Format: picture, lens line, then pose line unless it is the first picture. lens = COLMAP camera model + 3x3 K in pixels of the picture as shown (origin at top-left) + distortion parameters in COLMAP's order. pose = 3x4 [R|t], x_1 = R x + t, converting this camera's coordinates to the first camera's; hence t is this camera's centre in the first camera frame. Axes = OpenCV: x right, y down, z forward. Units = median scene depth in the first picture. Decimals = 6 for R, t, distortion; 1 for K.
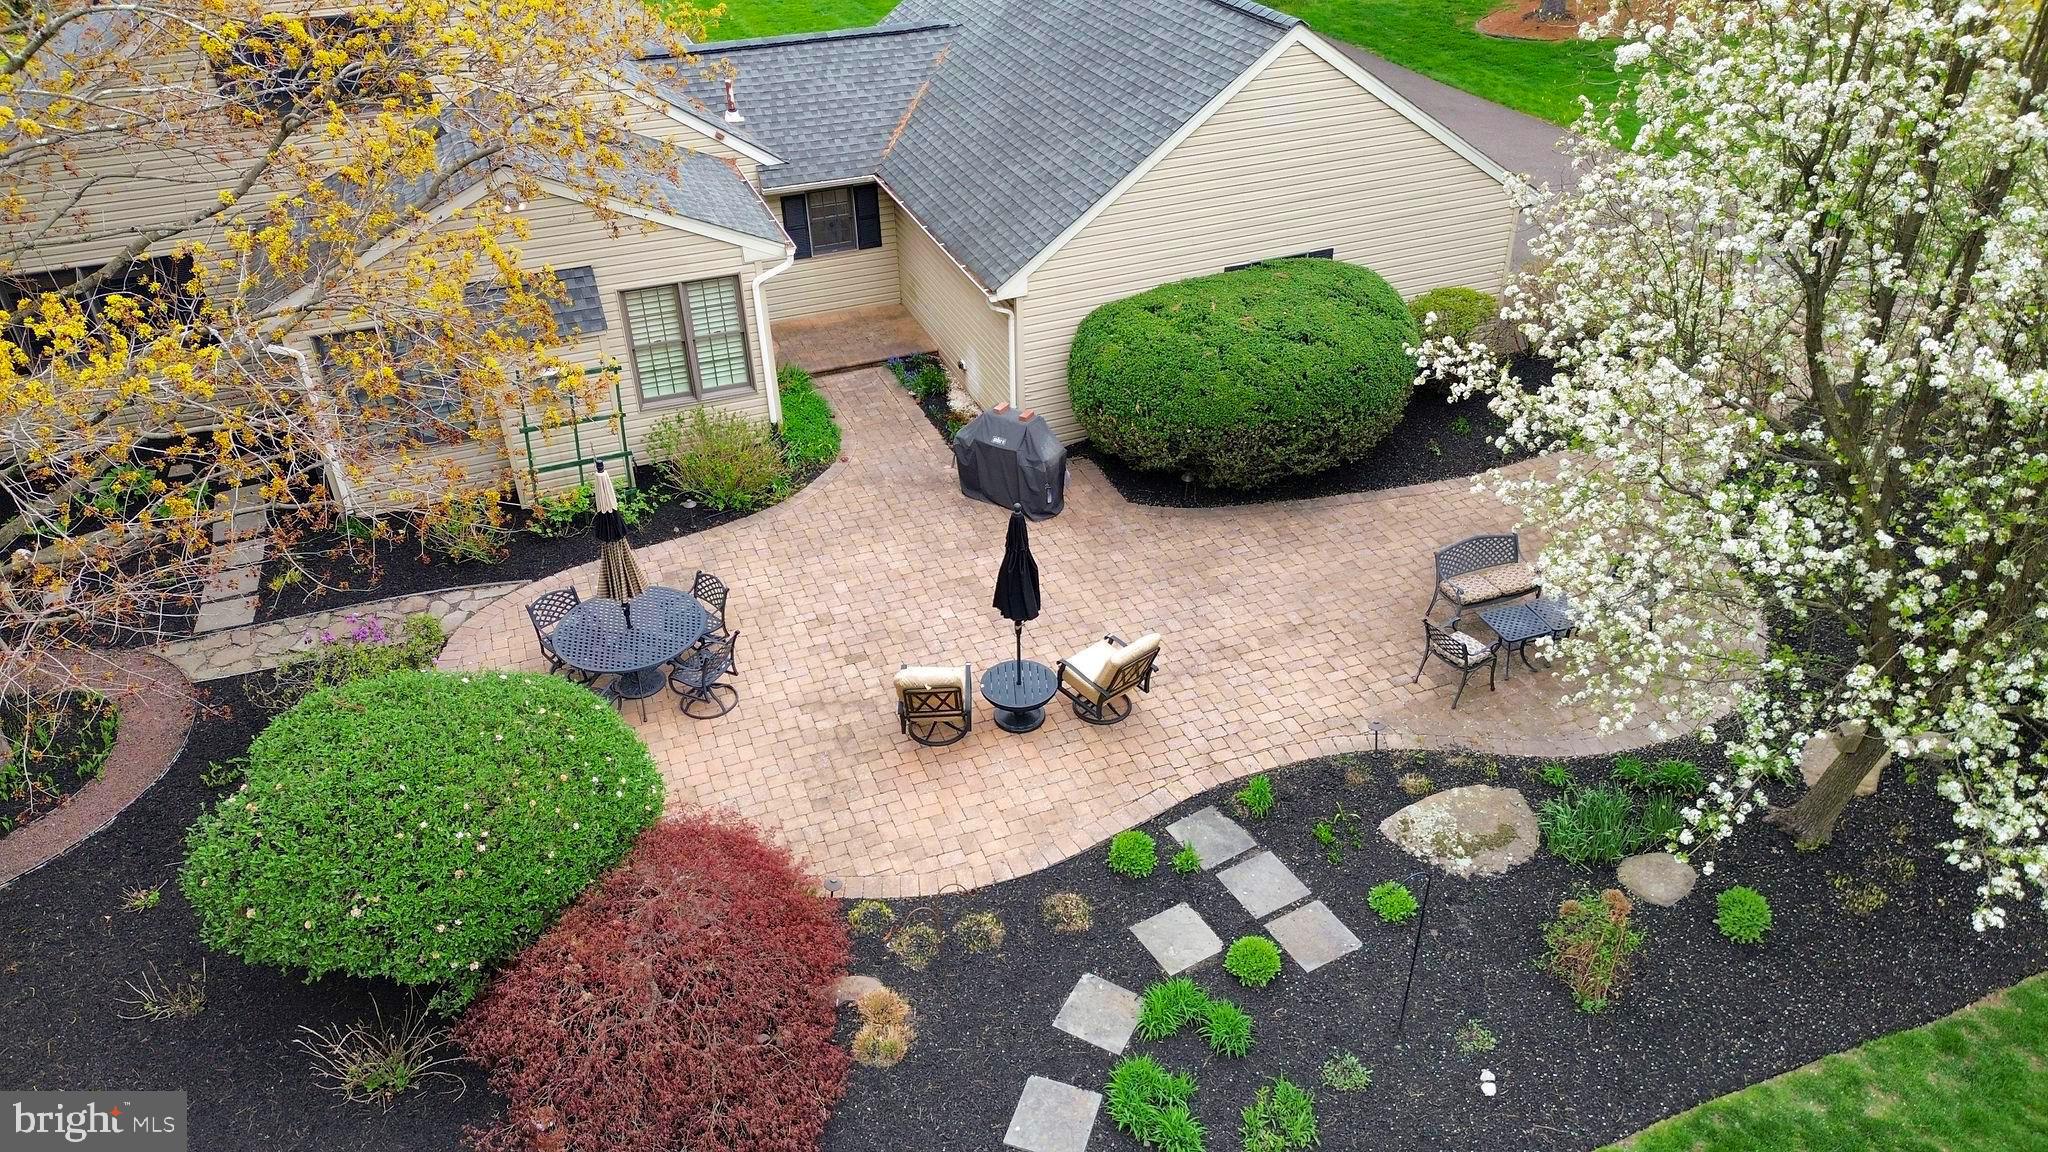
lens RADIAL K [[1428.9, 0, 1026.1], [0, 1428.9, 569.1], [0, 0, 1]] dist [0.091112, -0.002226]
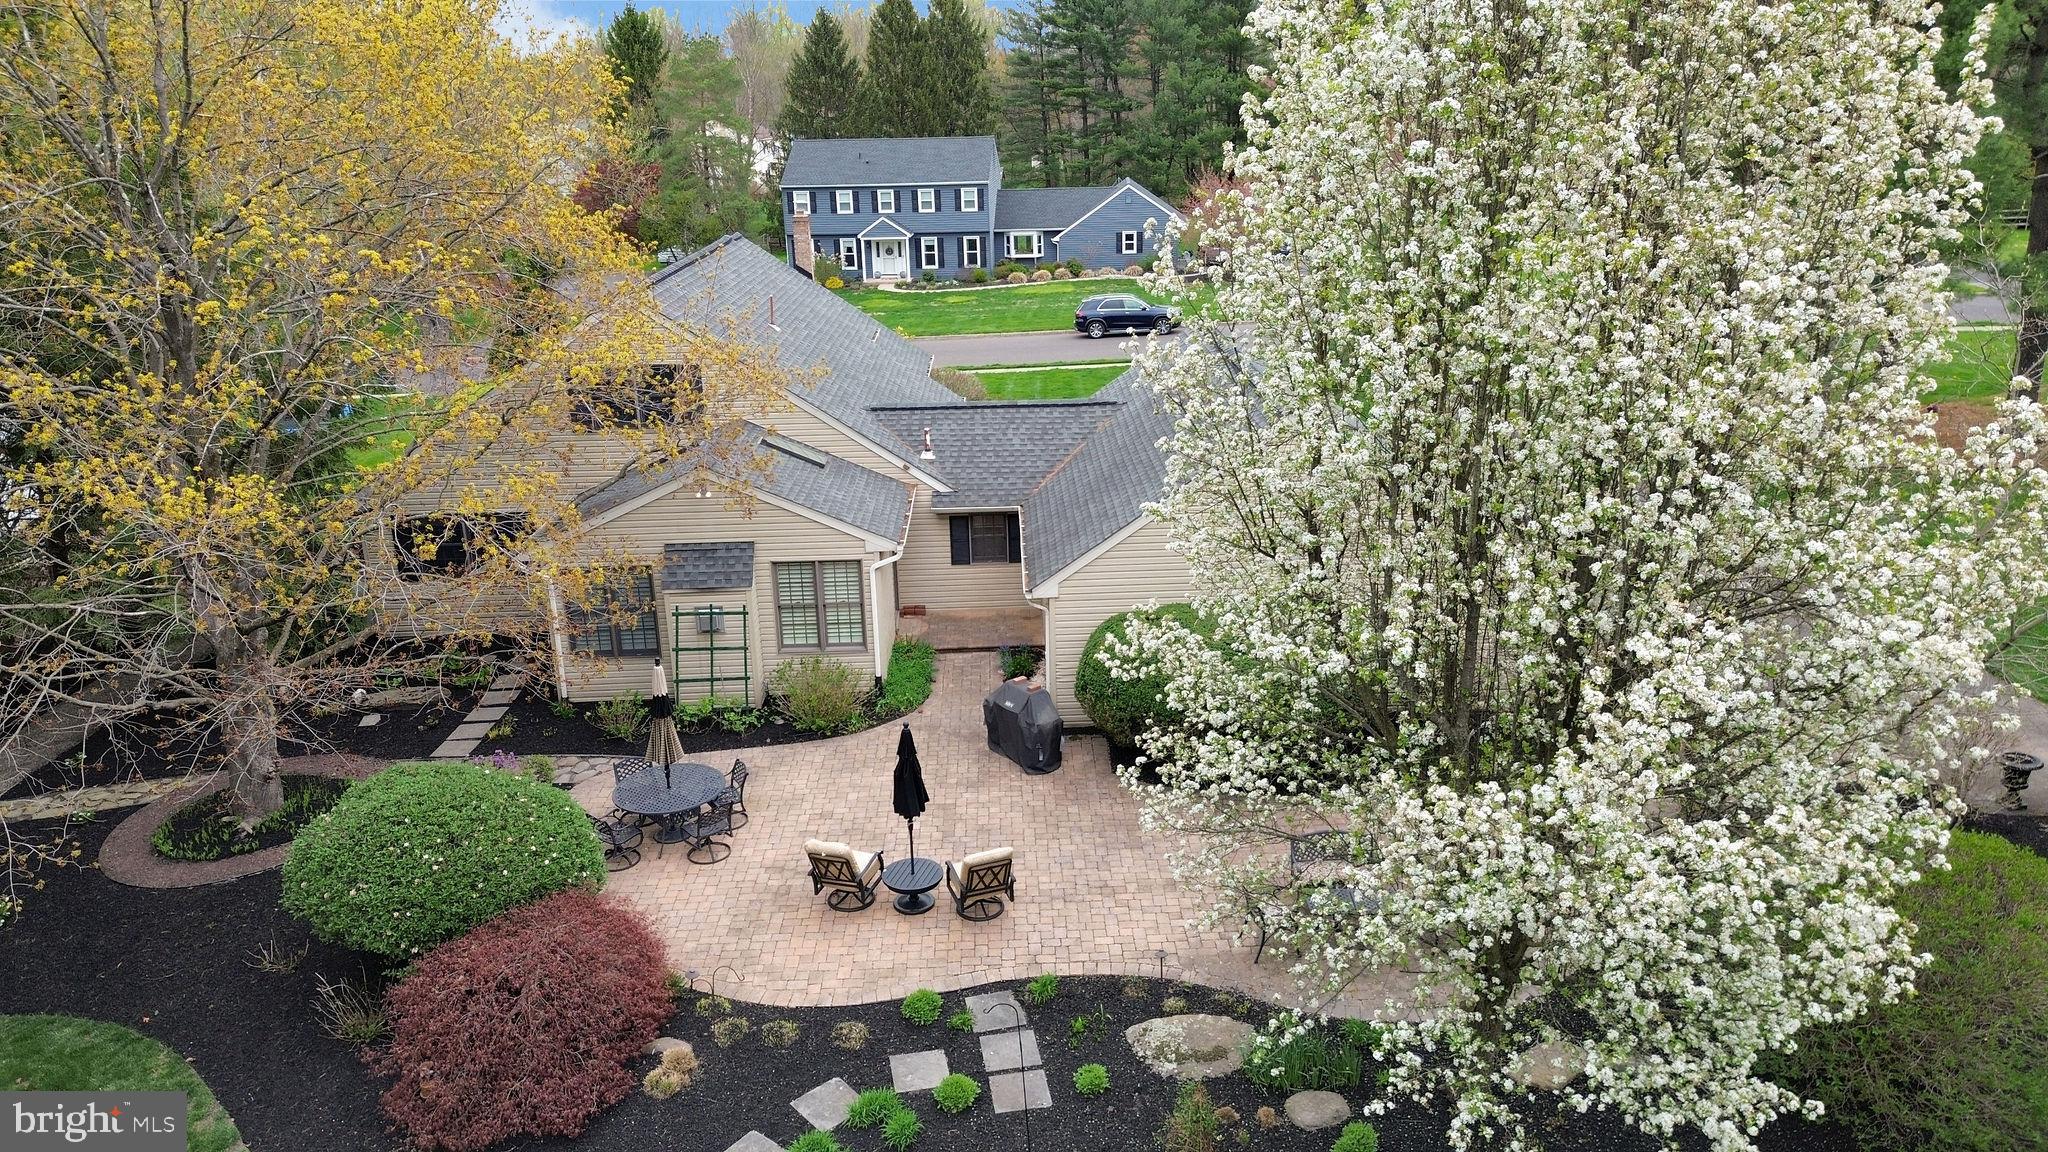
lens RADIAL K [[1428.9, 0, 1019.4], [0, 1428.9, 569.0], [0, 0, 1]] dist [0.091112, -0.002226]
pose [[0.937692, 0.102000, -0.332159, 0.415124], [-0.181940, 0.958551, -0.219266, 0.072262], [0.296027, 0.266037, 0.917384, -0.180742]]
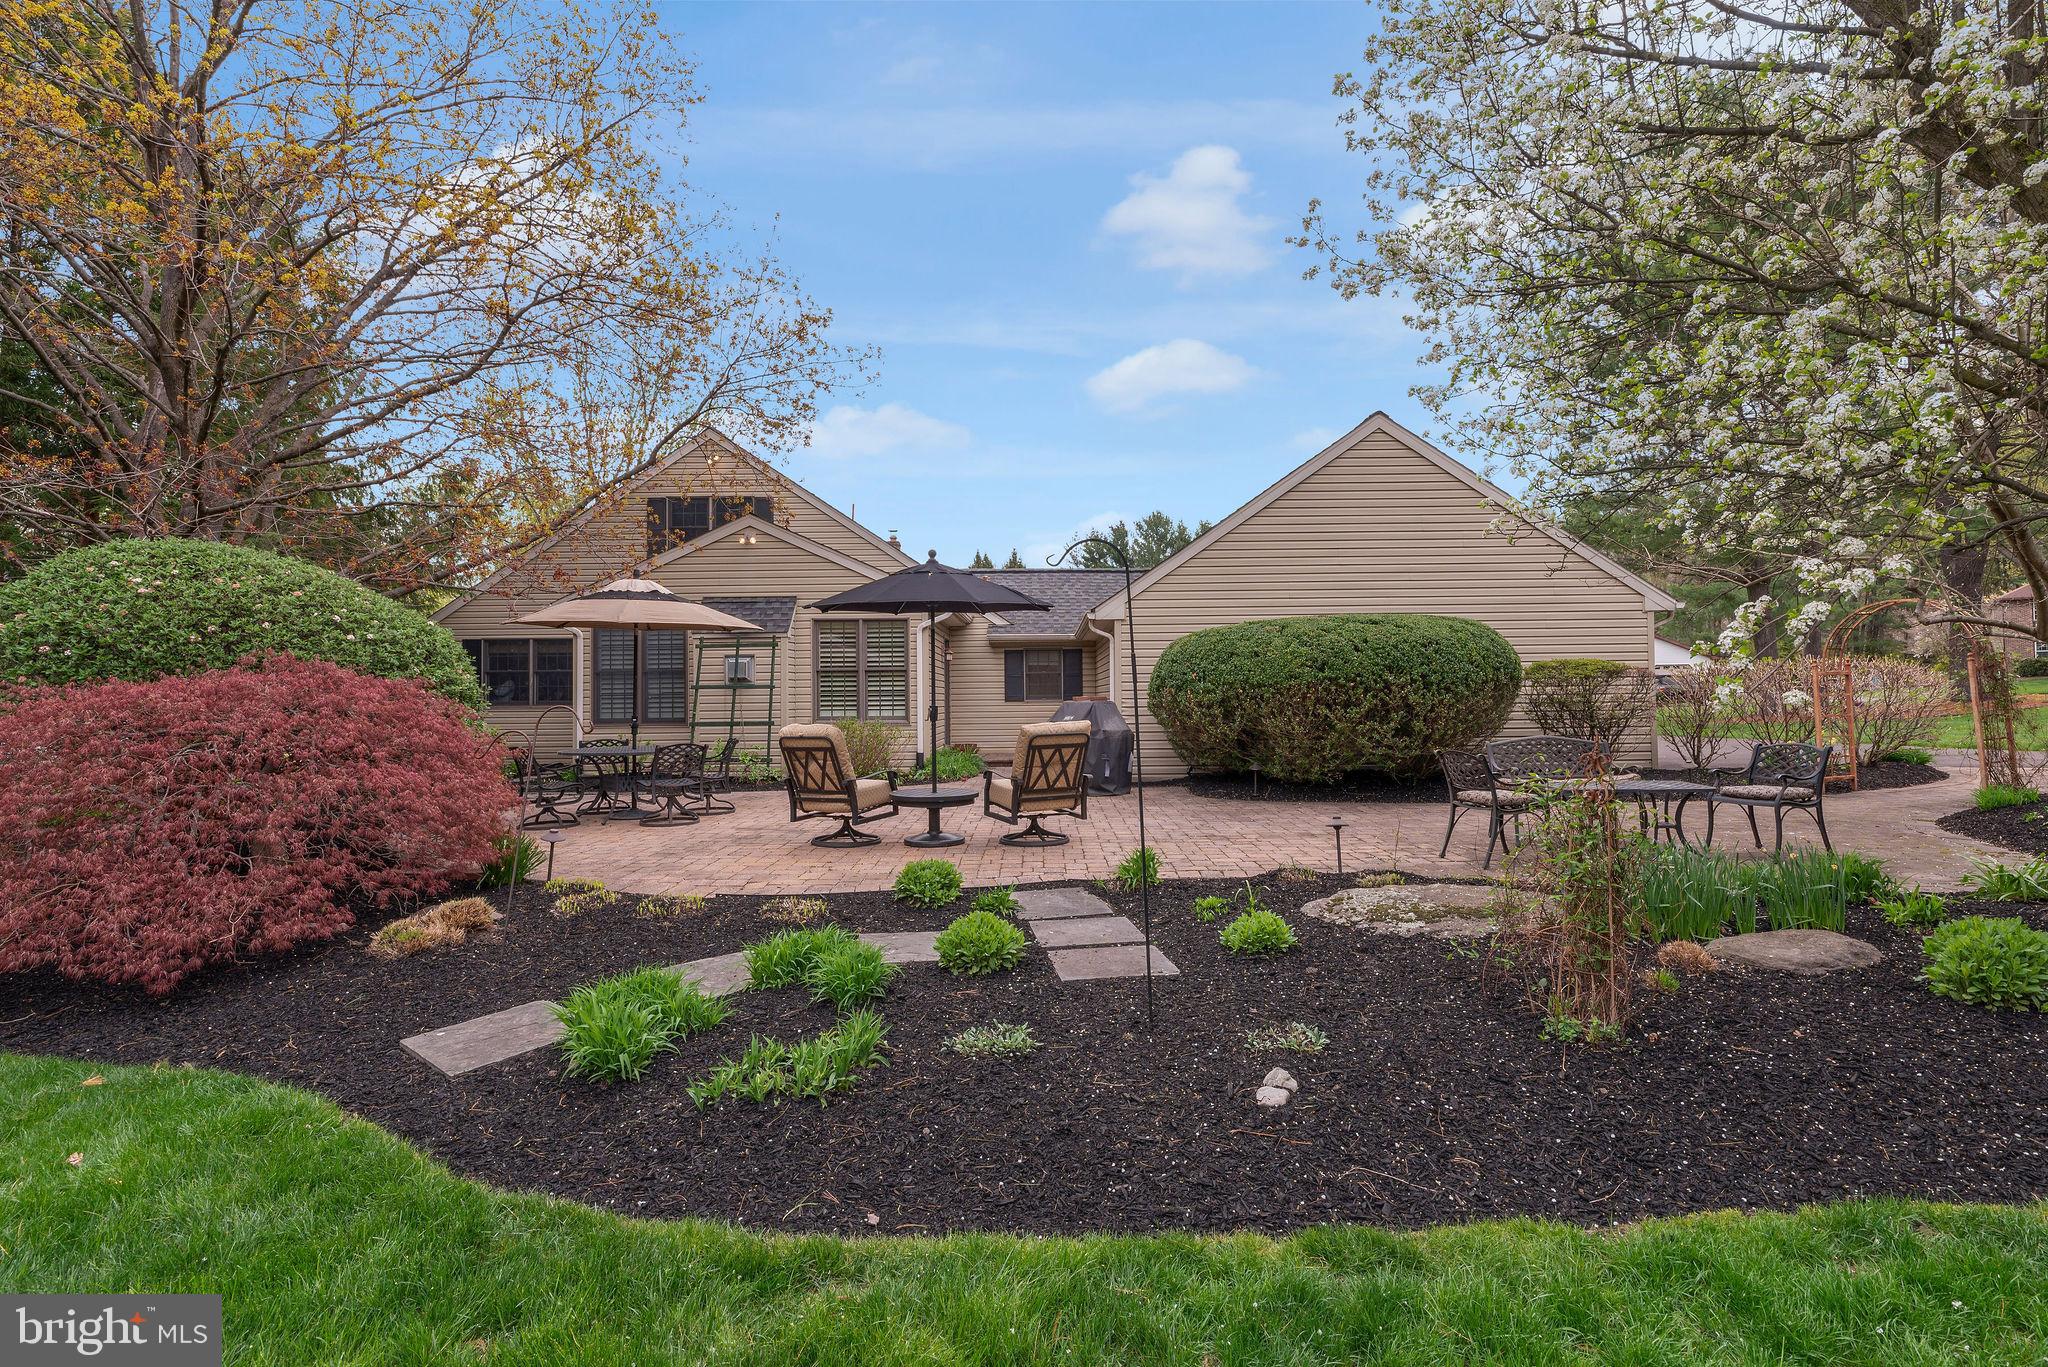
lens RADIAL K [[972.0, 0, 1035.0], [0, 972.0, 683.5], [0, 0, 1]] dist [-0.022379, 0.000011]
pose [[0.928437, 0.003529, -0.371473, 0.235457], [-0.207900, 0.833636, -0.511693, 0.271847], [0.307868, 0.552304, 0.774712, 0.458758]]
